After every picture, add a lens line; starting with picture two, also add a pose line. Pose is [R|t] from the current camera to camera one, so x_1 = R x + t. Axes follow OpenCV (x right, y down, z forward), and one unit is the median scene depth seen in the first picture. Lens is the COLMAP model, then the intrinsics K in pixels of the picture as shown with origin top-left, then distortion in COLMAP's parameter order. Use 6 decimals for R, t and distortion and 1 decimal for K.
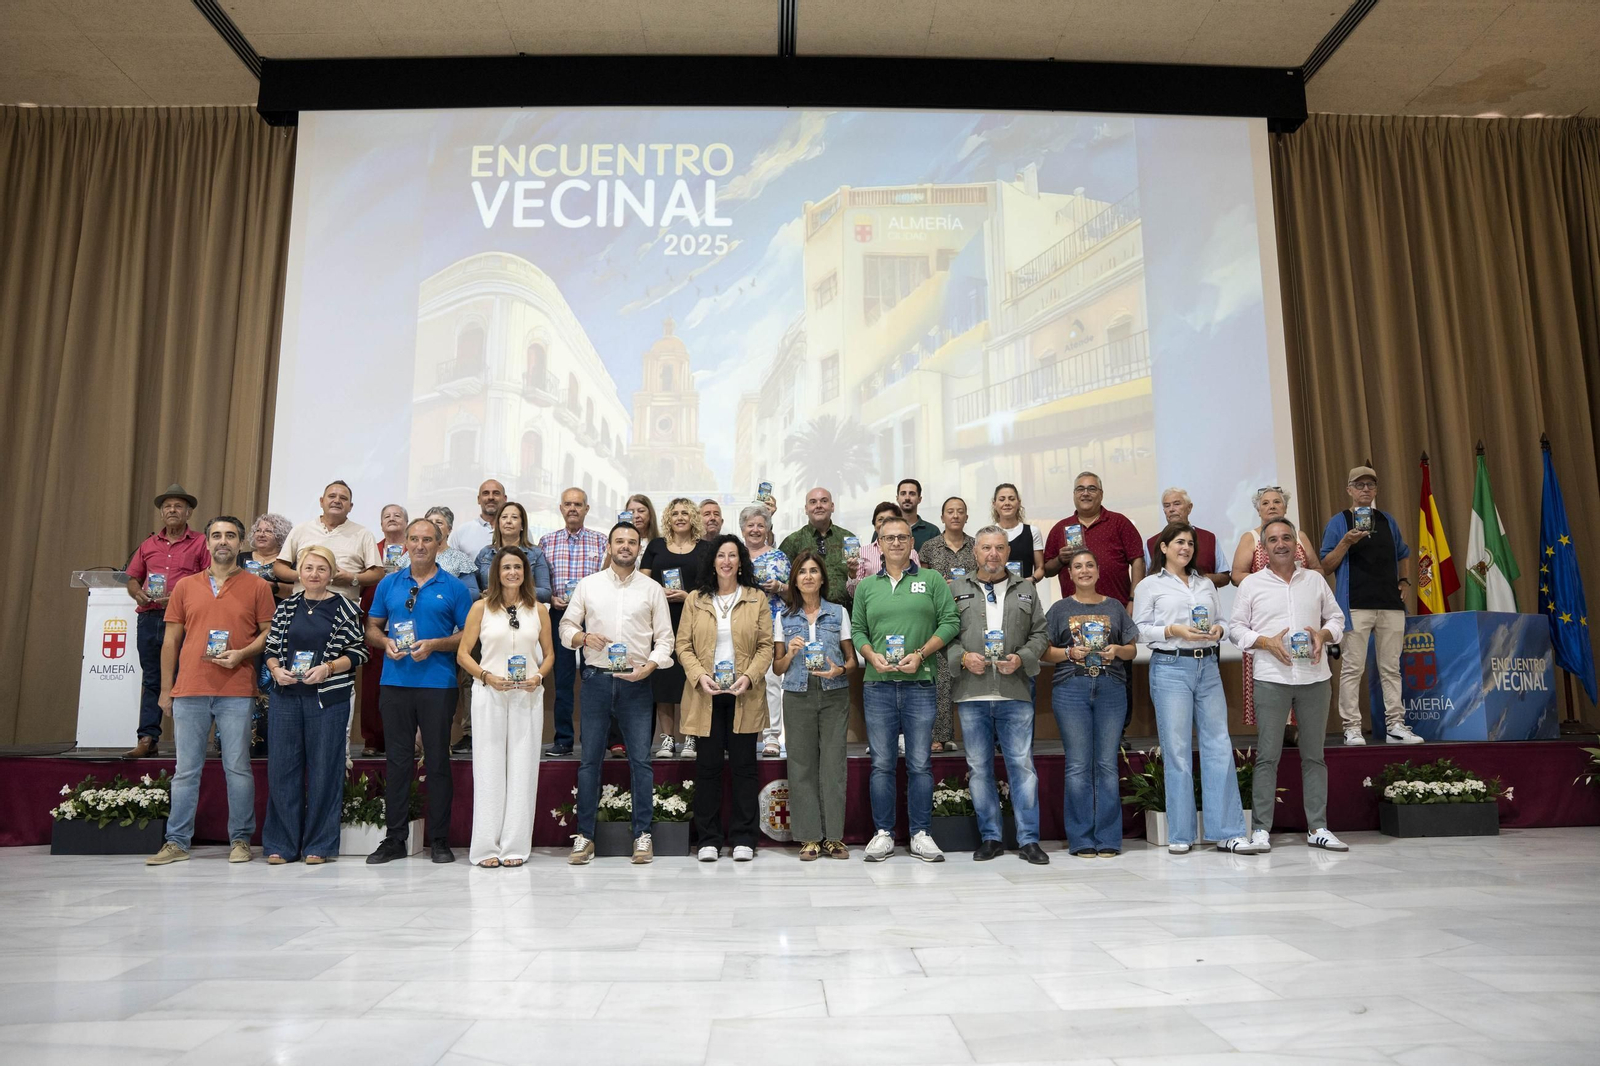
lens RADIAL K [[1119.6, 0, 800.0], [0, 1119.6, 532.5], [0, 0, 1]] dist [-0.120692, 0.069720]
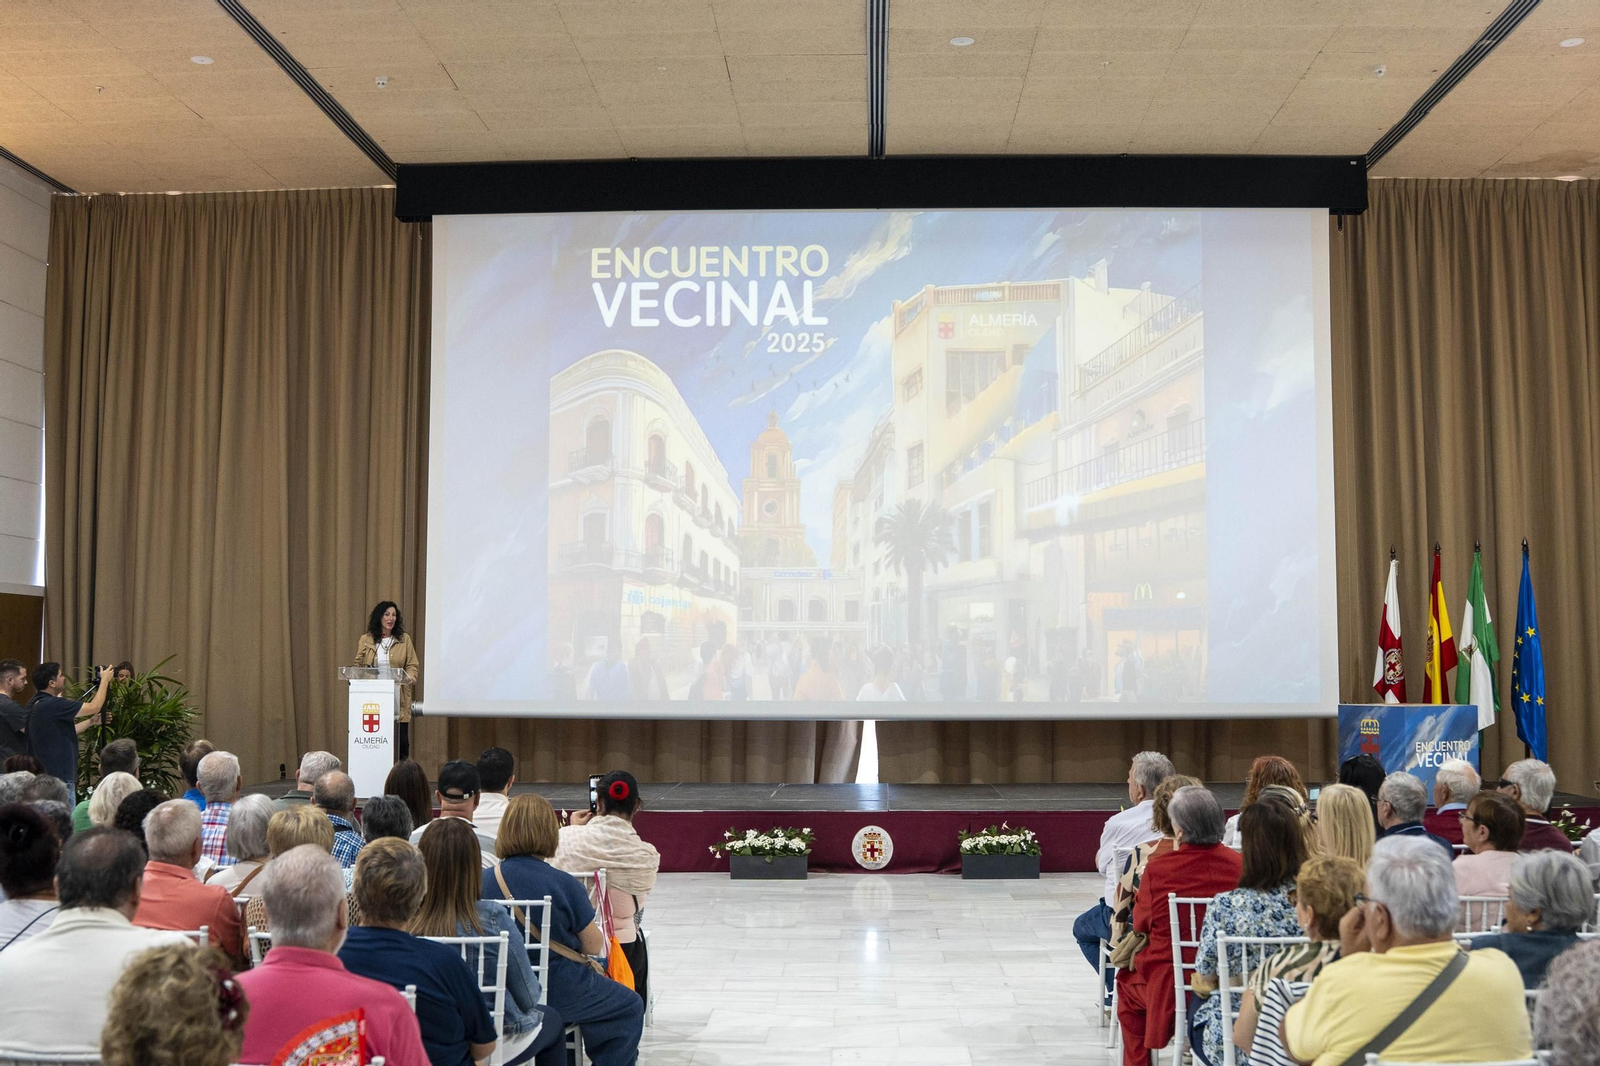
lens RADIAL K [[1672.5, 0, 773.4], [0, 1672.5, 545.6], [0, 0, 1]] dist [-0.117138, 0.000000]
pose [[0.996979, 0.001737, -0.077655, 0.015046], [0.005230, 0.995980, 0.089423, -0.210640], [0.077498, -0.089559, 0.992962, -0.702628]]
